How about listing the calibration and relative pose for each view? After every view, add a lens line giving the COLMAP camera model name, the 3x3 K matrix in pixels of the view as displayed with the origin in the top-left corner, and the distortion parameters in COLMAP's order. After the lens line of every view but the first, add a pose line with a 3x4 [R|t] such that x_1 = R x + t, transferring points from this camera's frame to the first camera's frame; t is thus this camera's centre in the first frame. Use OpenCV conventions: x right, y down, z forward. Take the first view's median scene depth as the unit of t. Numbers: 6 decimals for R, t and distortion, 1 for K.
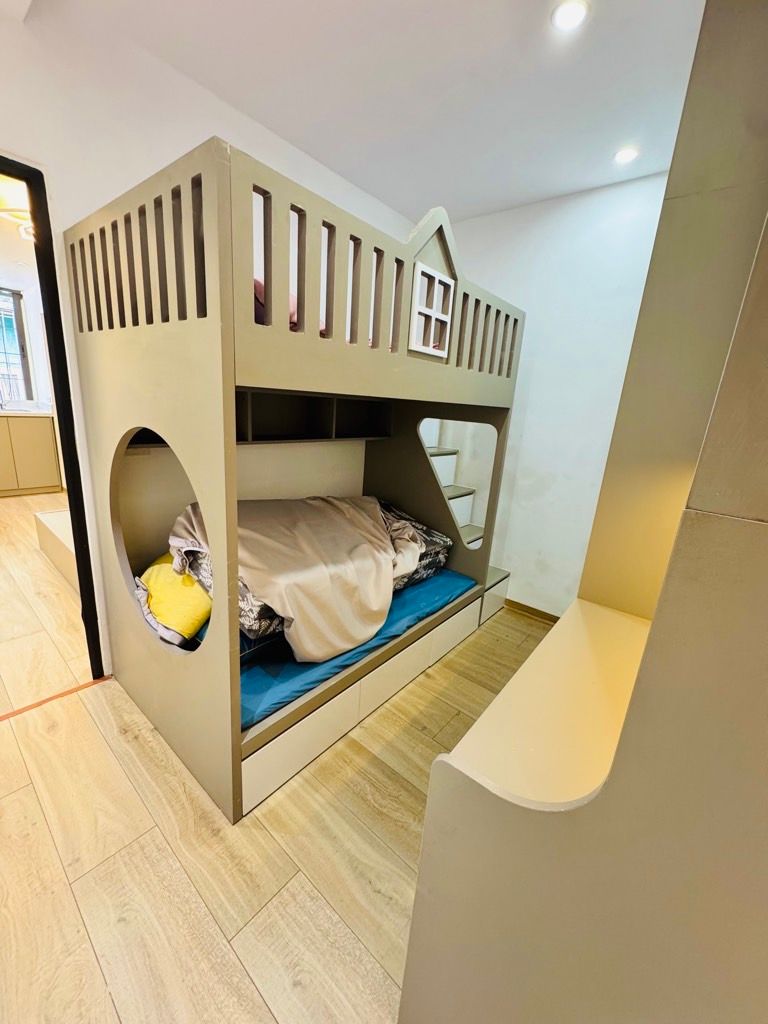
lens RADIAL K [[408.2, 0, 380.4], [0, 408.2, 506.0], [0, 0, 1]] dist [-0.004081, 0.000537]
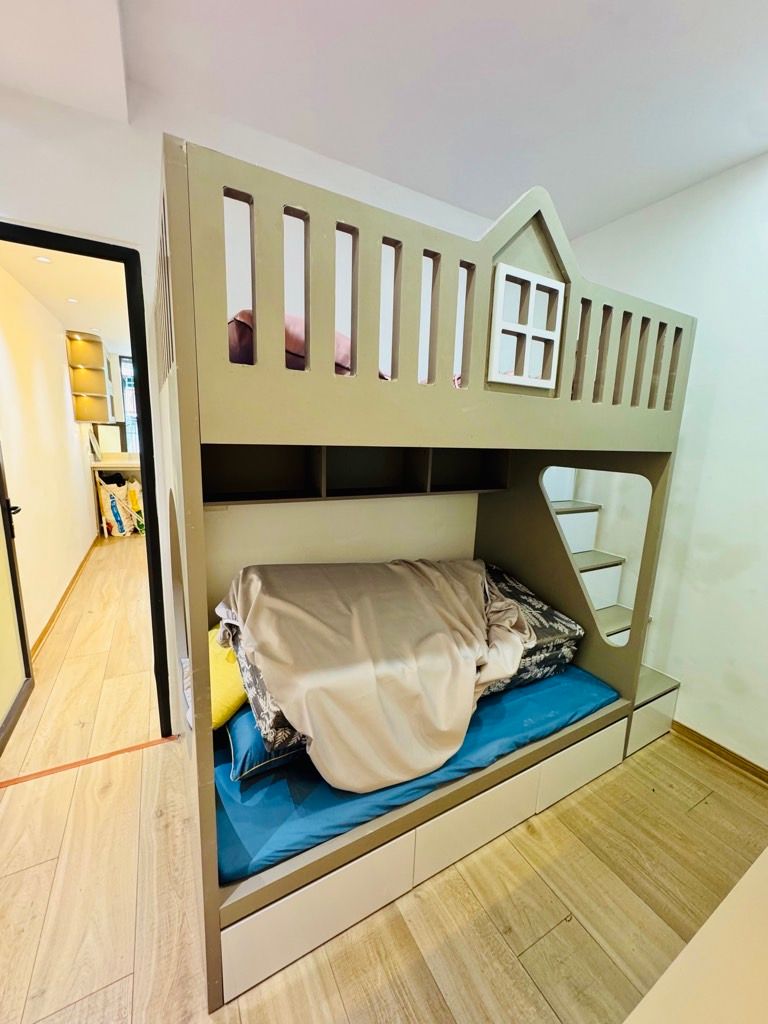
lens RADIAL K [[408.2, 0, 389.5], [0, 408.2, 506.4], [0, 0, 1]] dist [-0.004081, 0.000537]
pose [[0.936612, 0.024920, -0.349480, 0.141010], [-0.057491, 0.994878, -0.083136, -0.078292], [0.345619, 0.097958, 0.933248, 0.241881]]
